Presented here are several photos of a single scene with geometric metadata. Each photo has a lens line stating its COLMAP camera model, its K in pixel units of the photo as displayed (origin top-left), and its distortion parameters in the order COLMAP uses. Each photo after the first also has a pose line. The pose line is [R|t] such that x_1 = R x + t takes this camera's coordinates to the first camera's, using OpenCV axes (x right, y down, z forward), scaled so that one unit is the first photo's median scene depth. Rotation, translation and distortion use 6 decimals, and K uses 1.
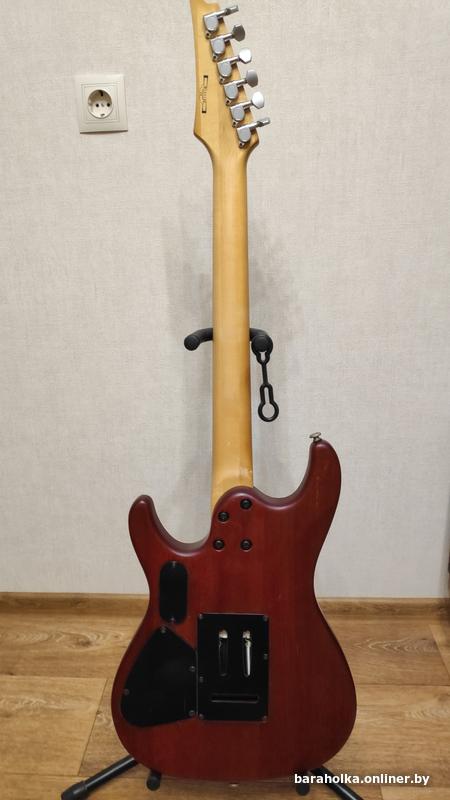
lens RADIAL K [[572.4, 0, 225.0], [0, 572.4, 400.0], [0, 0, 1]] dist [0.003818, -0.001648]
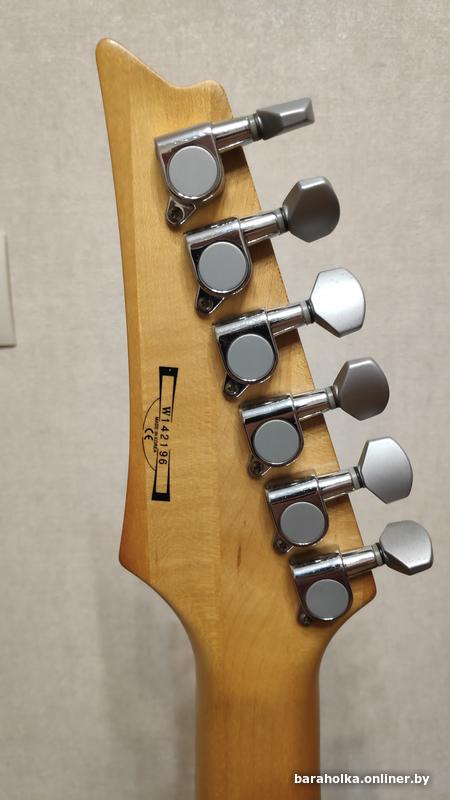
lens RADIAL K [[574.1, 0, 226.2], [0, 574.1, 399.2], [0, 0, 1]] dist [-0.000375, -0.005006]
pose [[0.999731, 0.005384, 0.022548, -0.013684], [-0.002782, 0.993490, -0.113887, -0.503921], [-0.023014, 0.113794, 0.993238, 0.729818]]
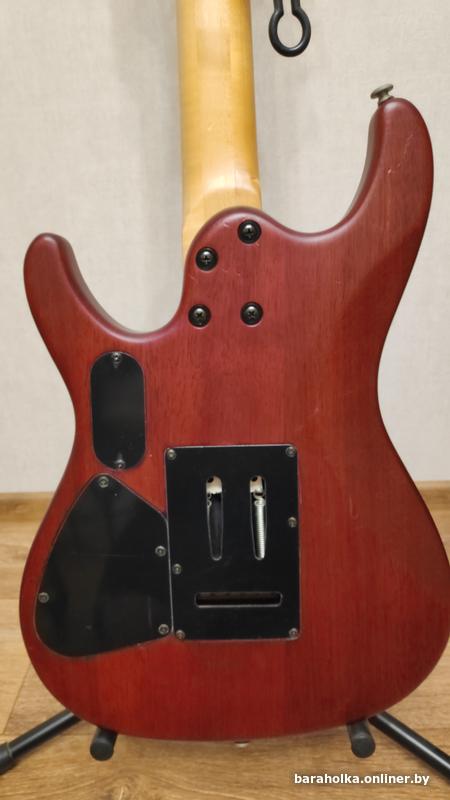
lens RADIAL K [[574.1, 0, 226.2], [0, 574.1, 399.2], [0, 0, 1]] dist [-0.000375, -0.005006]
pose [[0.999172, -0.034012, 0.022319, -0.000801], [0.032054, 0.996045, 0.082871, 0.281837], [-0.025049, -0.082087, 0.996310, 0.462049]]
